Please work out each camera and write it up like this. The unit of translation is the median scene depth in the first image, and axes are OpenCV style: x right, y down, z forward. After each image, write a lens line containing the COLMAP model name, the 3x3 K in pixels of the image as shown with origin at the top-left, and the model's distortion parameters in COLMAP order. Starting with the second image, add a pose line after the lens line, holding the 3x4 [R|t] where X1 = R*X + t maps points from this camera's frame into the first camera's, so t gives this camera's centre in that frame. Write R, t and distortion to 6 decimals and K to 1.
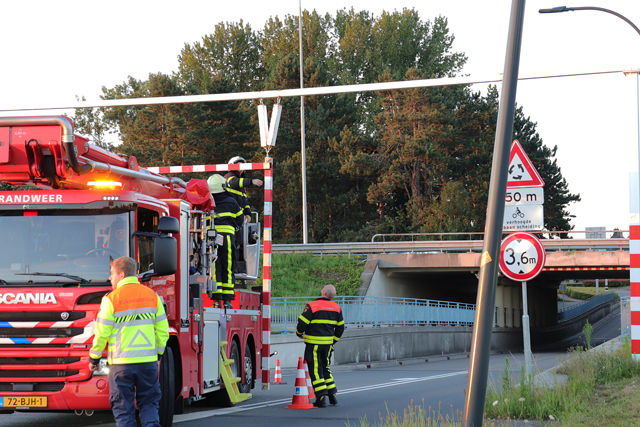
lens RADIAL K [[1323.8, 0, 320.0], [0, 1323.8, 213.5], [0, 0, 1]] dist [0.050670, 0.153585]
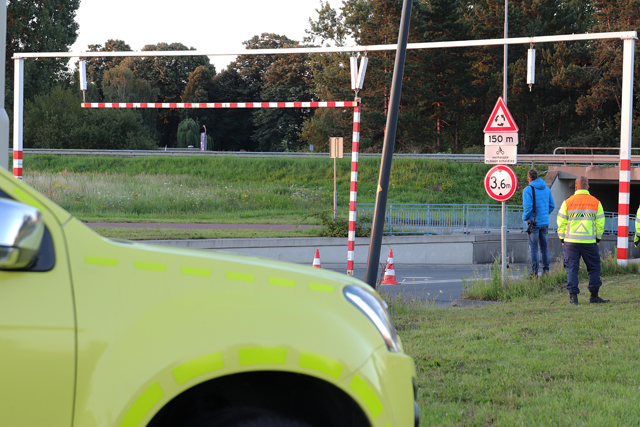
lens RADIAL K [[1323.8, 0, 320.0], [0, 1323.8, 213.5], [0, 0, 1]] dist [0.050670, 0.153585]
pose [[0.981635, 0.035821, -0.187377, 0.084005], [-0.021714, 0.996809, 0.076809, -0.013684], [0.189530, -0.071330, 0.979280, -0.138585]]
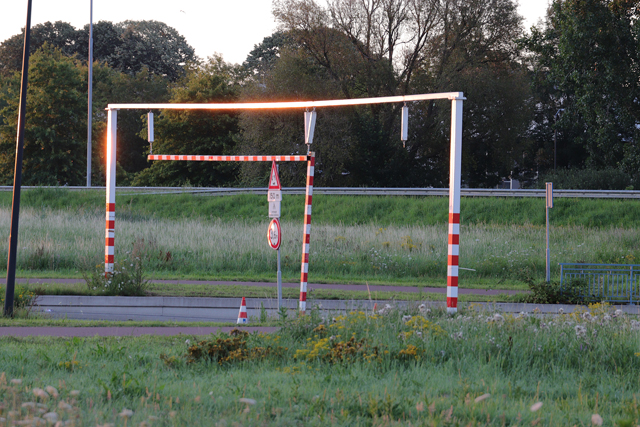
lens RADIAL K [[2993.9, 0, 320.0], [0, 2993.9, 213.5], [0, 0, 1]] dist [0.066410, 2.205704]
pose [[0.767249, 0.028171, -0.640730, 0.921960], [0.002187, 0.998914, 0.046538, -0.058561], [0.641346, -0.037107, 0.766354, -0.630209]]
